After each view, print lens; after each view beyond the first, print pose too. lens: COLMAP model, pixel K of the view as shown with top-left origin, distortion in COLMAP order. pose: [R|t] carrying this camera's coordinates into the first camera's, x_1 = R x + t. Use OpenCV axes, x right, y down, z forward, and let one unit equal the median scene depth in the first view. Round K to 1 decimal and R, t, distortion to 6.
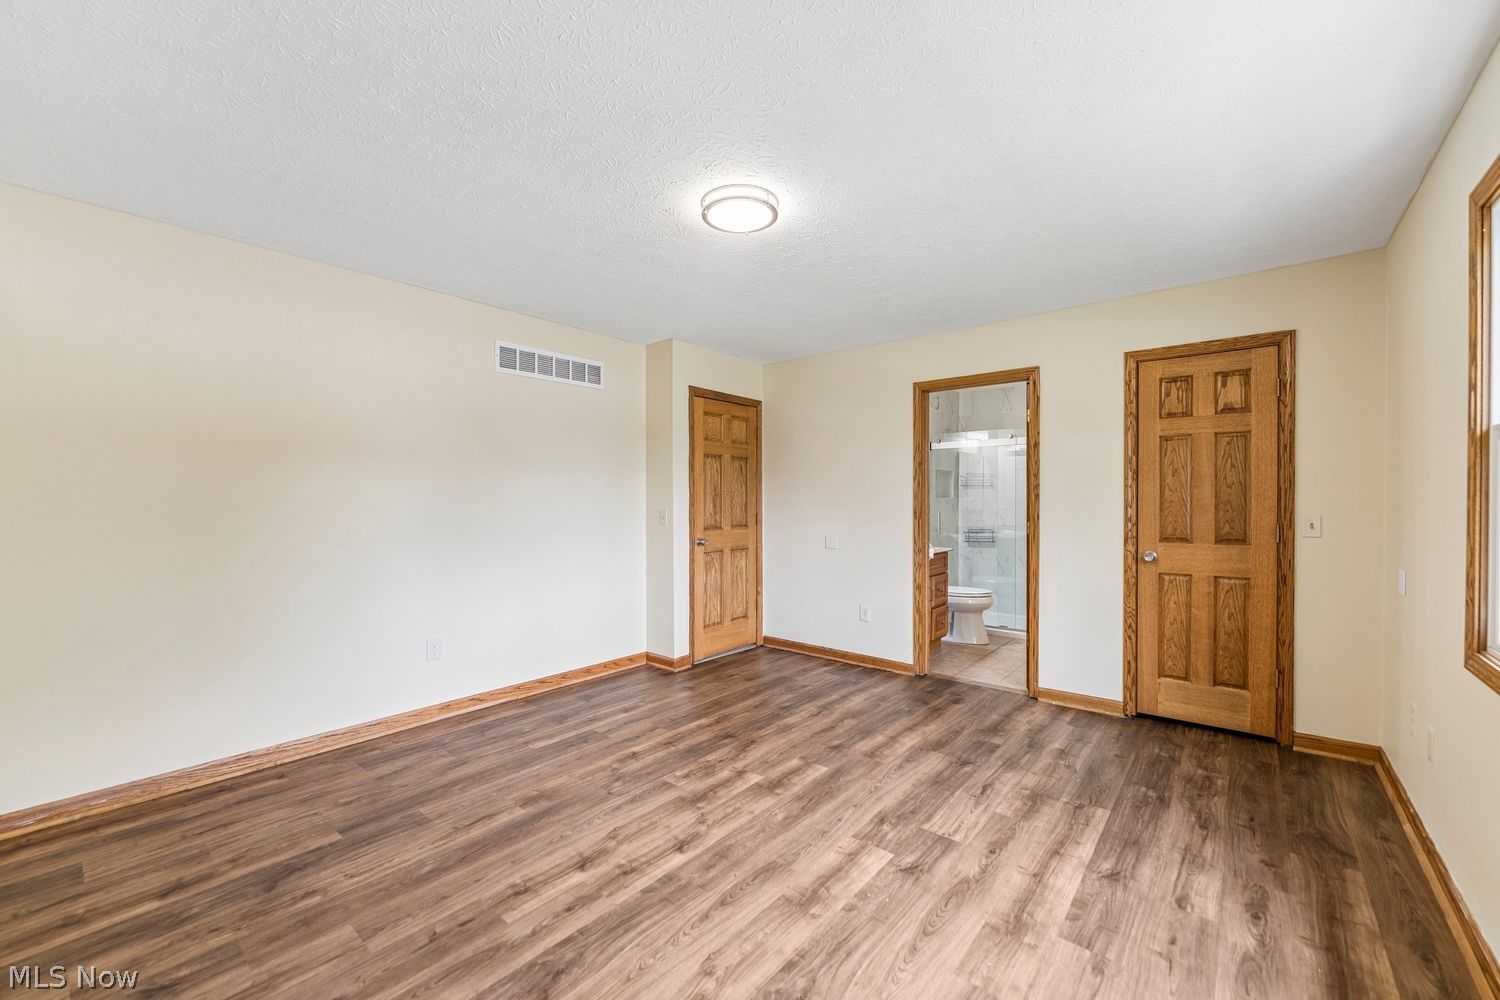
lens RADIAL K [[595.0, 0, 748.3], [0, 595.0, 501.1], [0, 0, 1]] dist [-0.001083, -0.000455]
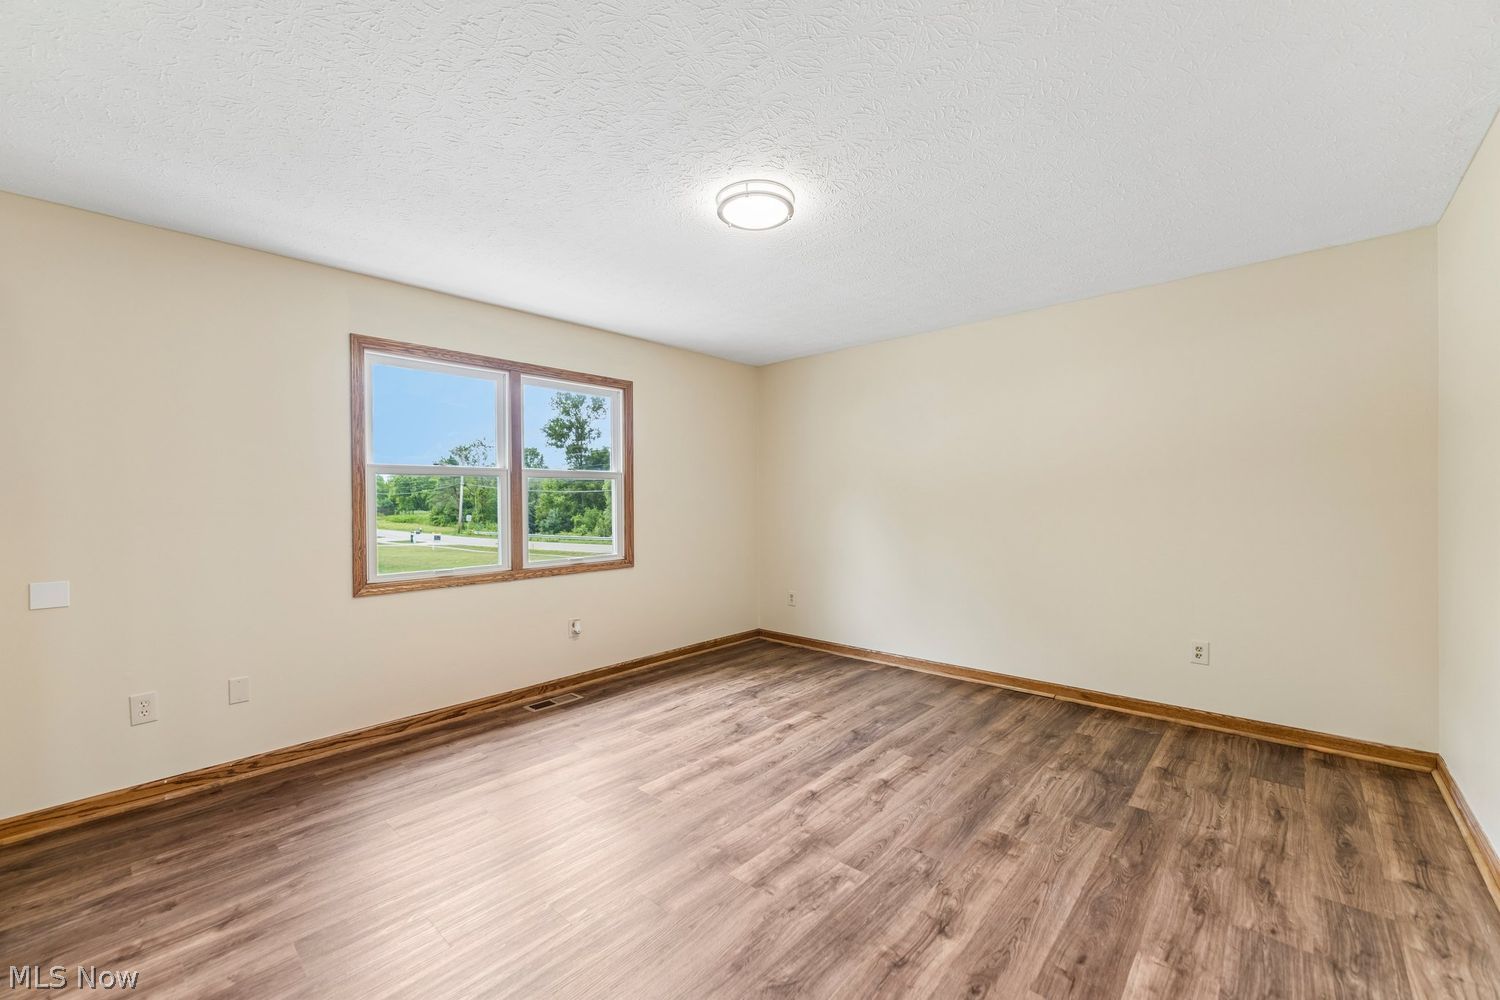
lens RADIAL K [[595.0, 0, 748.3], [0, 595.0, 501.1], [0, 0, 1]] dist [-0.001083, -0.000455]
pose [[-0.999081, 0.011200, 0.041363, -0.032797], [0.011480, 0.999913, 0.006525, -0.003753], [-0.041287, 0.006994, -0.999123, 1.750102]]
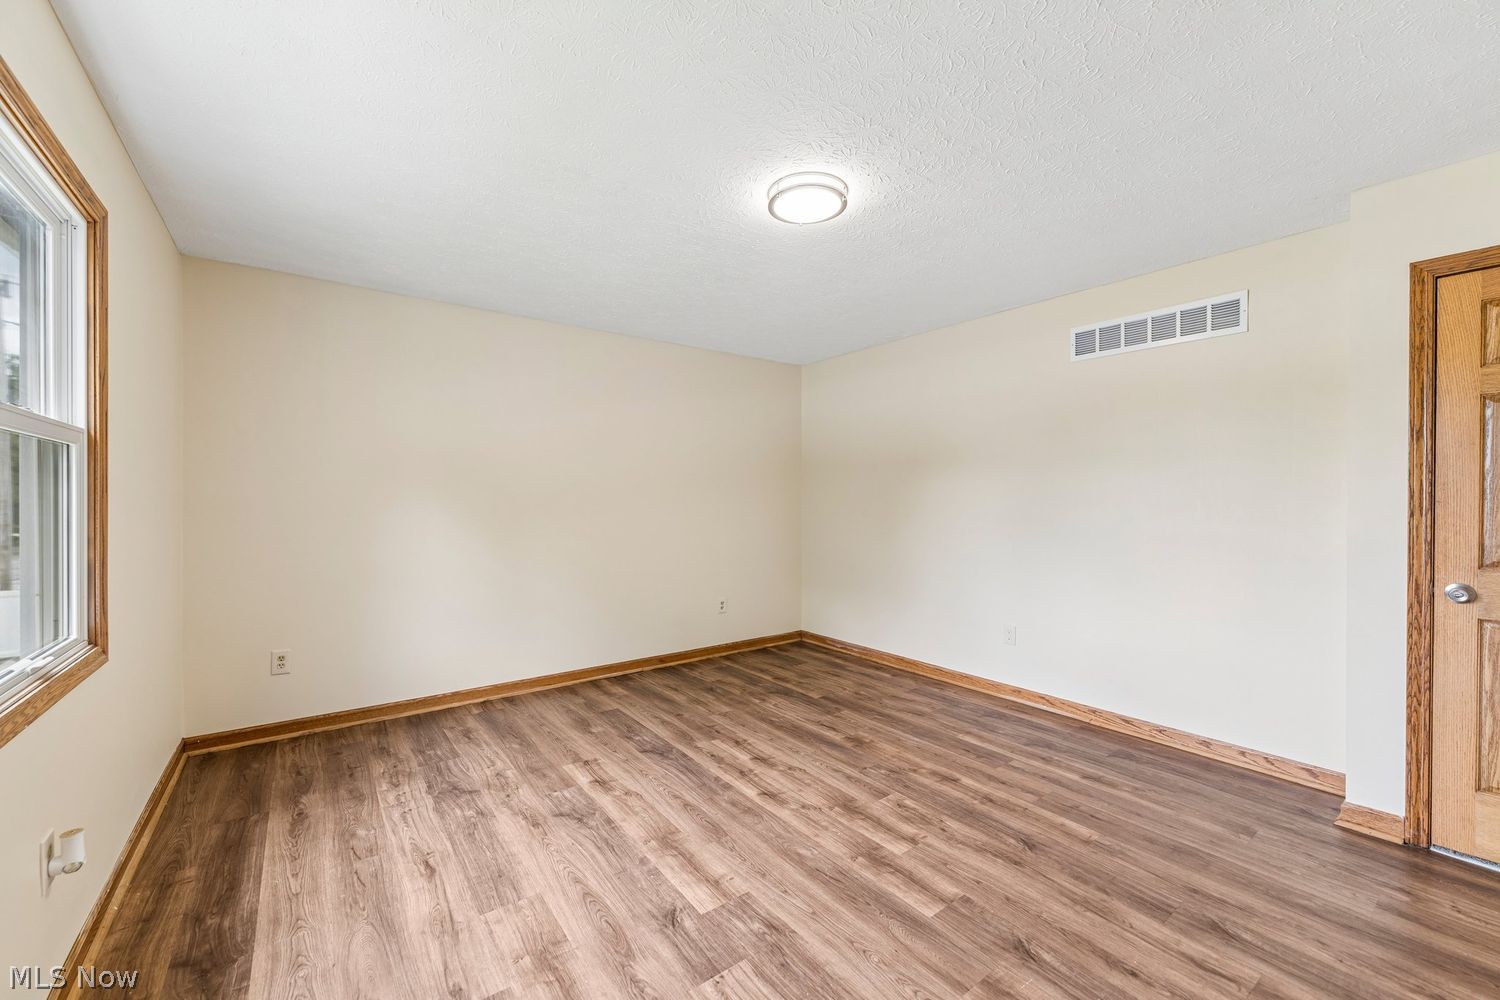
lens RADIAL K [[595.0, 0, 748.3], [0, 595.0, 501.1], [0, 0, 1]] dist [-0.001083, -0.000455]
pose [[-0.229194, 0.005209, -0.973367, 0.835278], [-0.004226, 0.999971, 0.006347, -0.003713], [0.973372, 0.005568, -0.229165, 0.992490]]
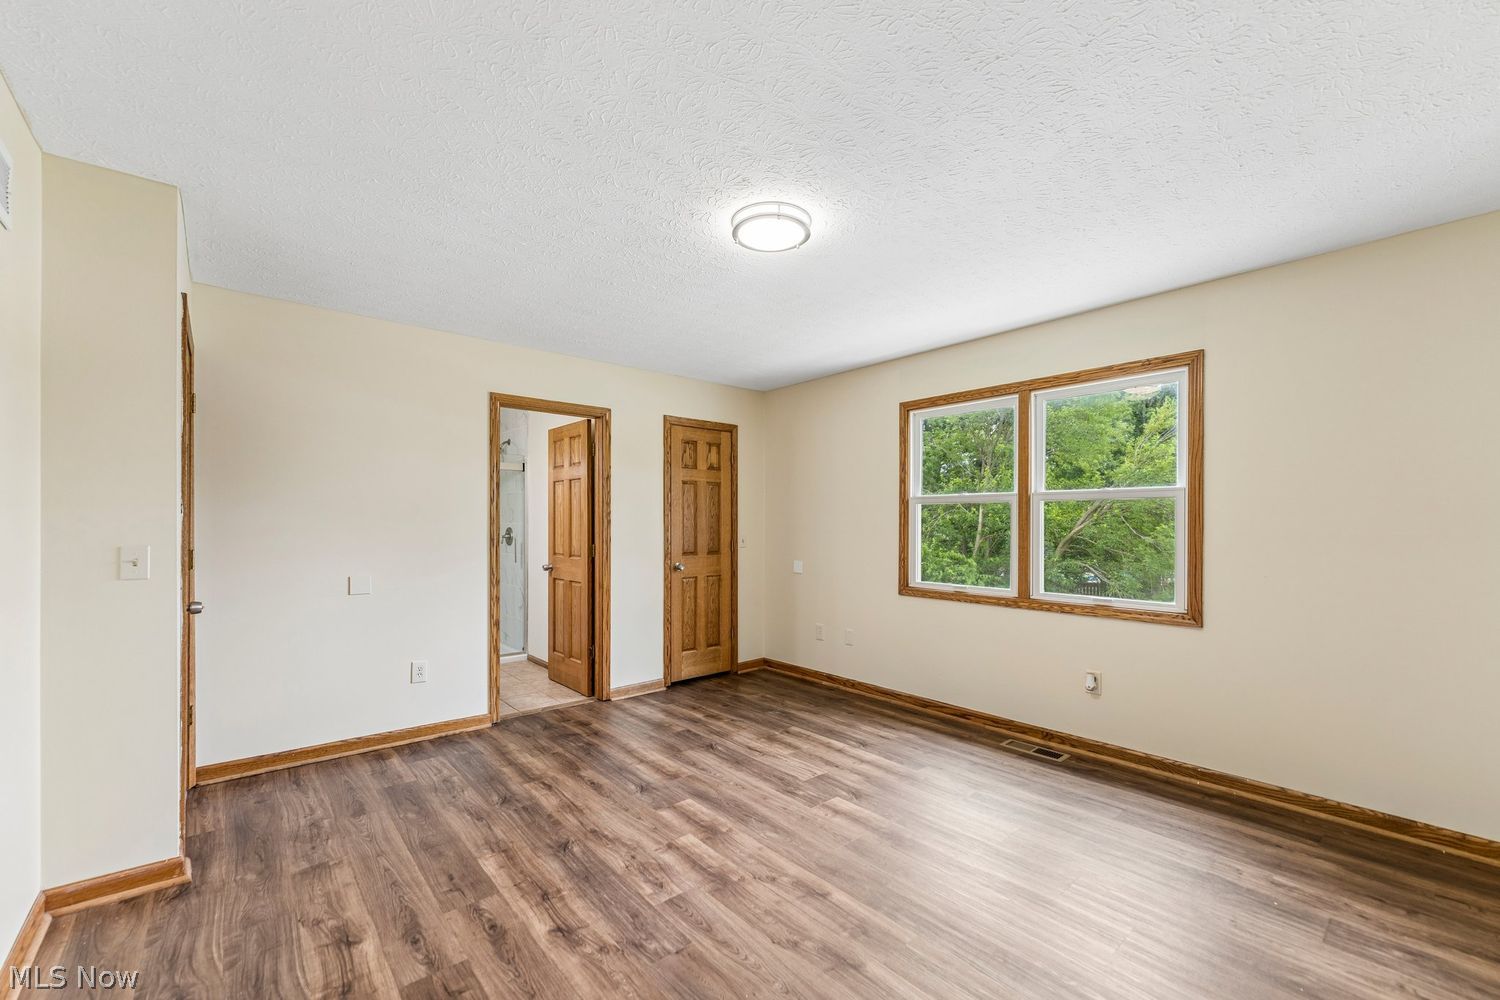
lens RADIAL K [[604.6, 0, 750.8], [0, 604.6, 524.2], [0, 0, 1]] dist [-0.000980, -0.000146]
pose [[0.162884, 0.002856, 0.986641, -0.869714], [-0.000206, 0.999996, -0.002861, -0.001920], [-0.986645, 0.000263, 0.162884, 0.766935]]
